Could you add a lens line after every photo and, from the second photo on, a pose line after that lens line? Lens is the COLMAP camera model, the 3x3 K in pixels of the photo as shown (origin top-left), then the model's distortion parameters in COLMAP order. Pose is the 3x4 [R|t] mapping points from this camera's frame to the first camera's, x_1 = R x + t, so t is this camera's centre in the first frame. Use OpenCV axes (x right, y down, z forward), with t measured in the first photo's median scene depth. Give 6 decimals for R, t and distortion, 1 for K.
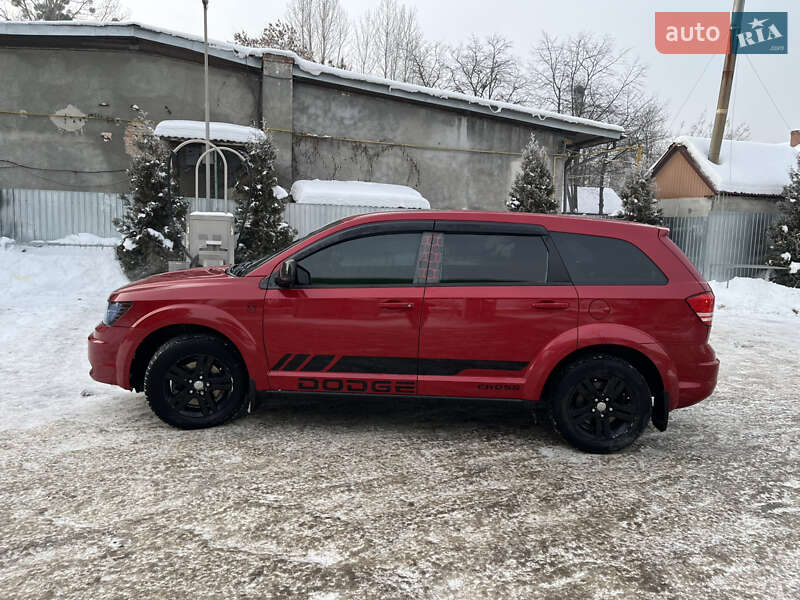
lens RADIAL K [[600.9, 0, 407.8], [0, 600.9, 293.2], [0, 0, 1]] dist [0.082386, -0.103493]
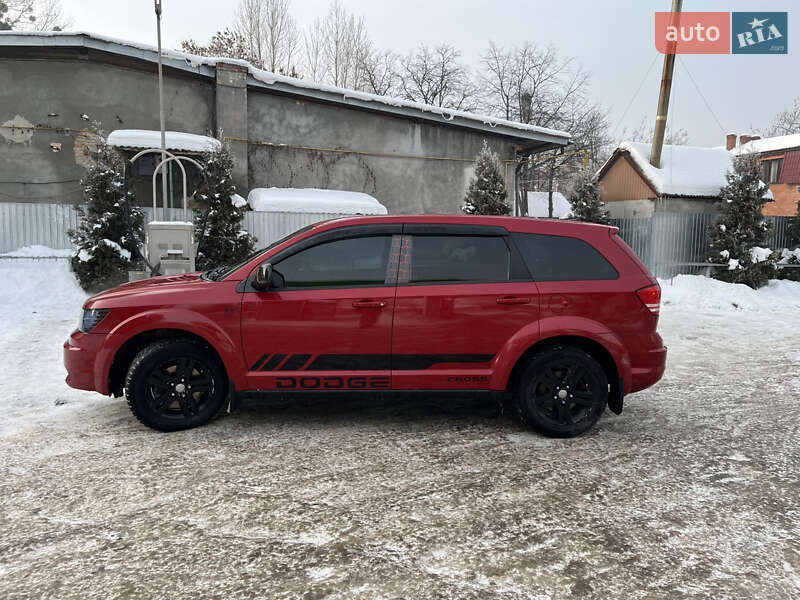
lens RADIAL K [[600.9, 0, 402.9], [0, 600.9, 291.8], [0, 0, 1]] dist [0.082386, -0.103493]
pose [[0.997457, -0.025724, 0.066469, -0.029011], [0.026605, 0.999569, -0.012406, 0.011822], [-0.066122, 0.014143, 0.997711, -0.053016]]
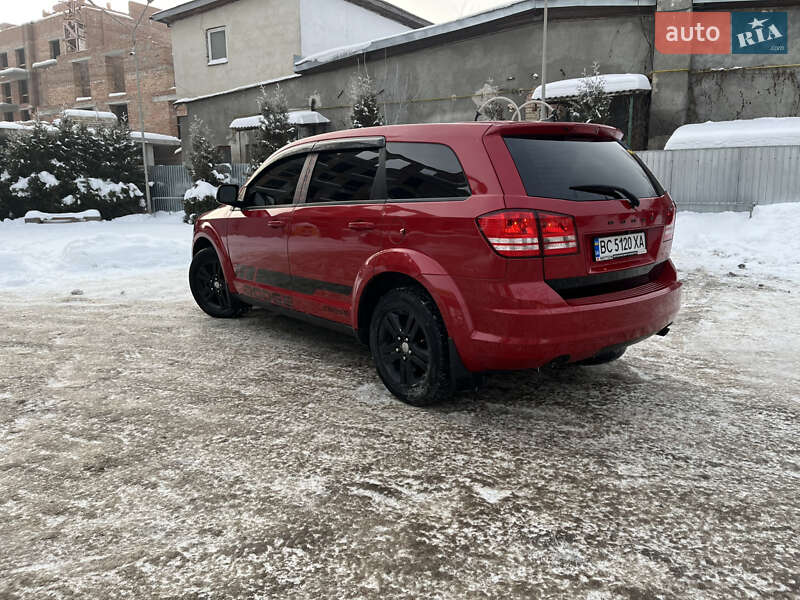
lens RADIAL K [[600.9, 0, 406.5], [0, 600.9, 293.5], [0, 0, 1]] dist [0.082386, -0.103493]
pose [[0.648966, 0.092733, -0.755145, 0.924536], [-0.056417, 0.995677, 0.073786, 0.049155], [0.758723, -0.005282, 0.651392, 0.446274]]
